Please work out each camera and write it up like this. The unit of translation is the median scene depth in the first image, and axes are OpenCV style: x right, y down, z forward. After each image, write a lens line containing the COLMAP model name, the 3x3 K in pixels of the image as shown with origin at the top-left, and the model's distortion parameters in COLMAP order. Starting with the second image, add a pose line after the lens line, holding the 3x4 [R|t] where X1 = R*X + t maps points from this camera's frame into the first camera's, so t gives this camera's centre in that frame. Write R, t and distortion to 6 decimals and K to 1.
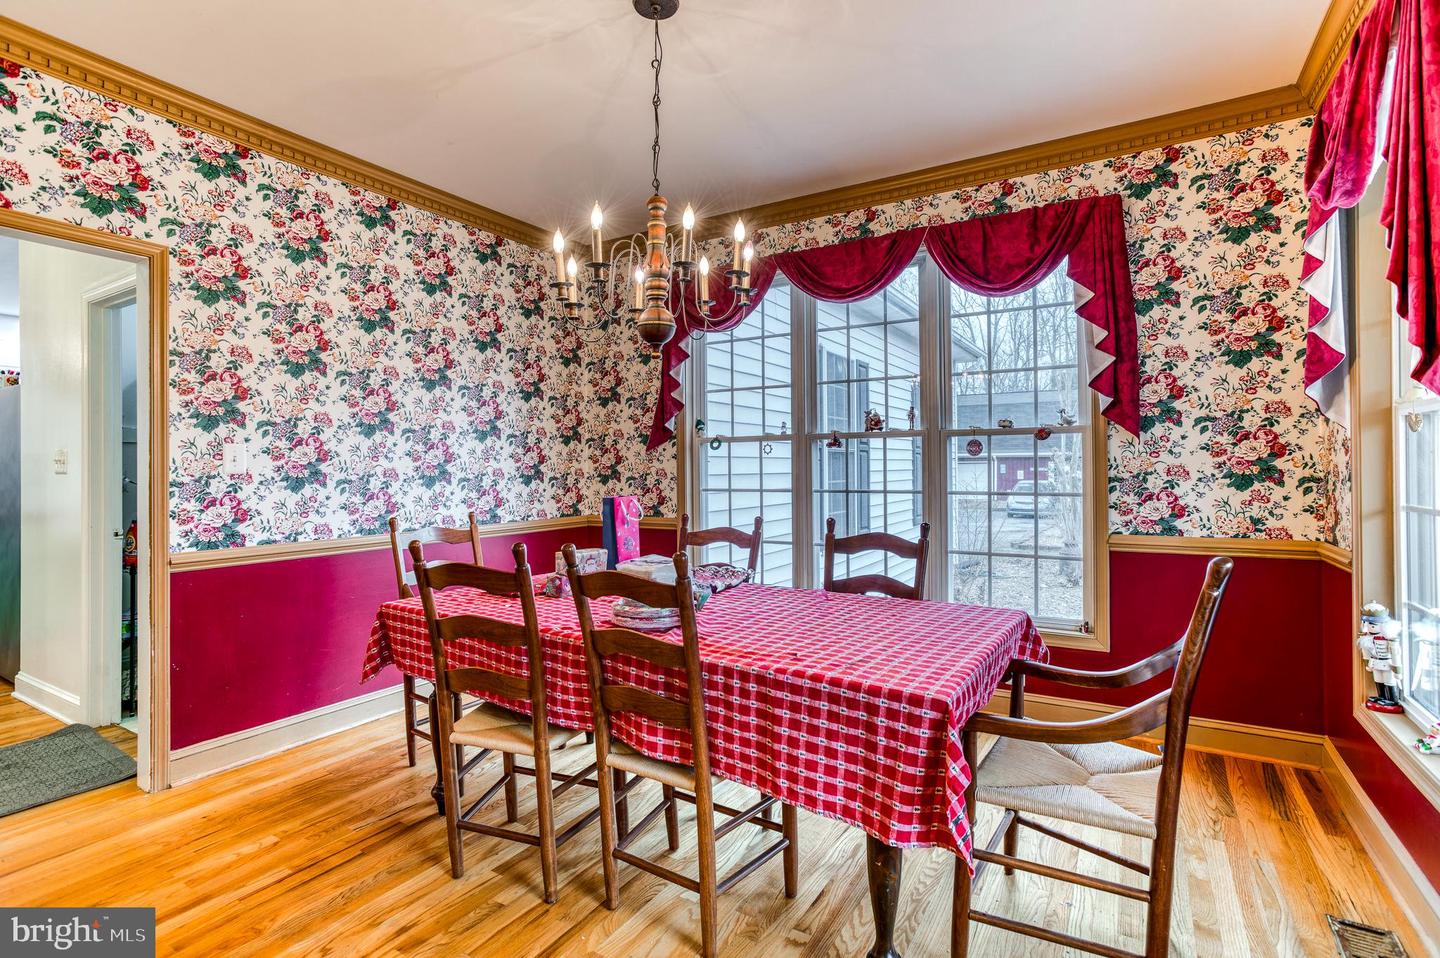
lens RADIAL K [[697.1, 0, 713.3], [0, 697.1, 476.8], [0, 0, 1]] dist [-0.030279, 0.005970]
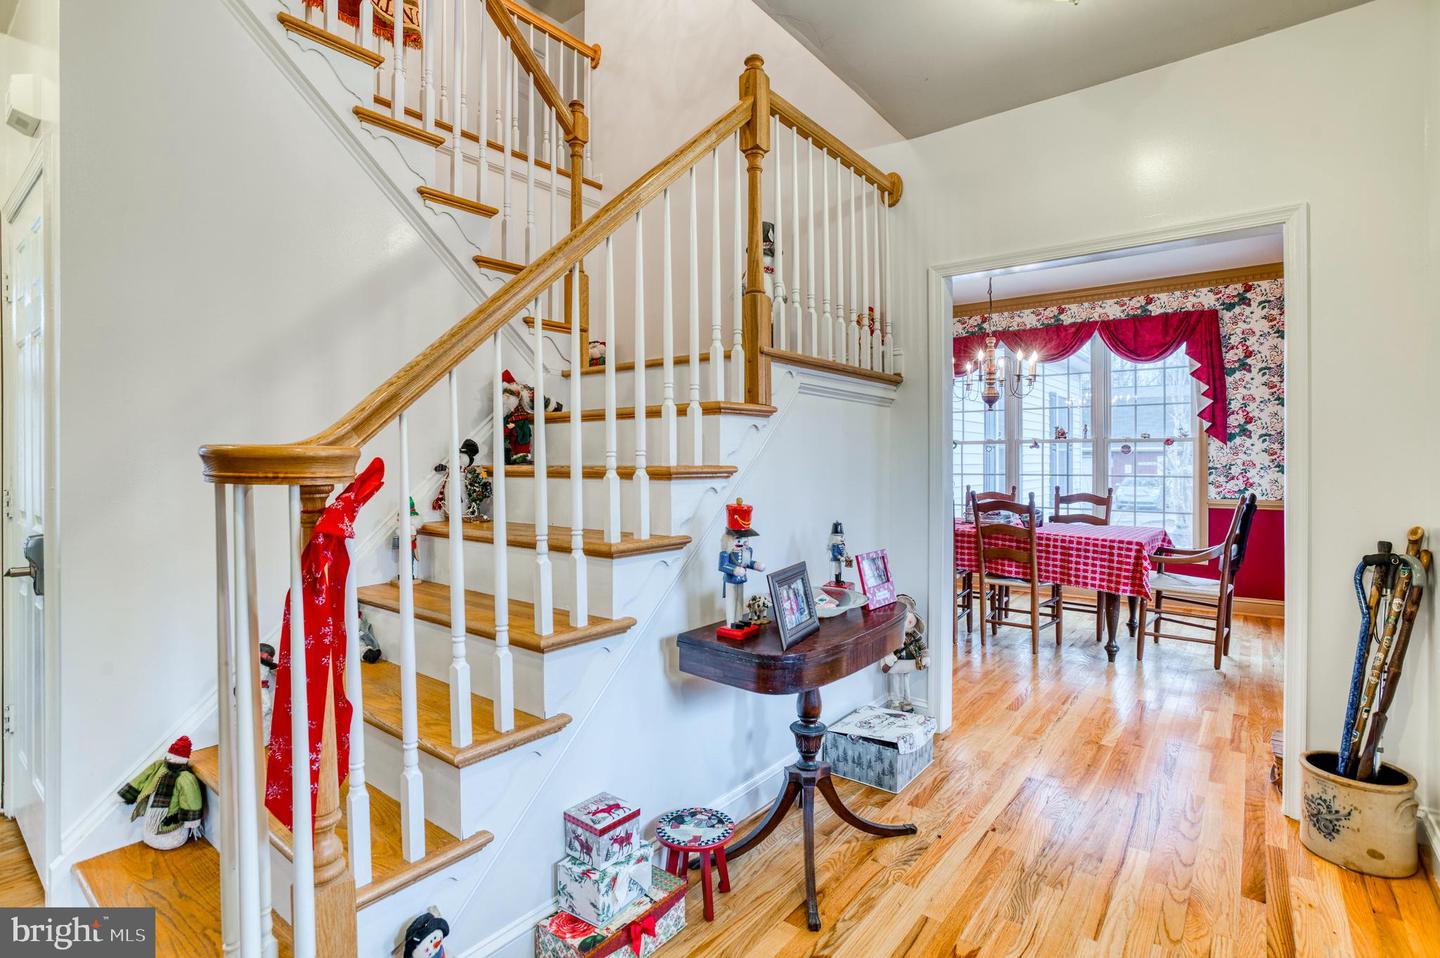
lens RADIAL K [[697.1, 0, 721.3], [0, 697.1, 472.8], [0, 0, 1]] dist [-0.030279, 0.005970]
pose [[0.993751, 0.007266, -0.111385, -0.499185], [-0.006635, 0.999960, 0.006037, 0.014070], [0.111424, -0.005260, 0.993759, -0.941270]]
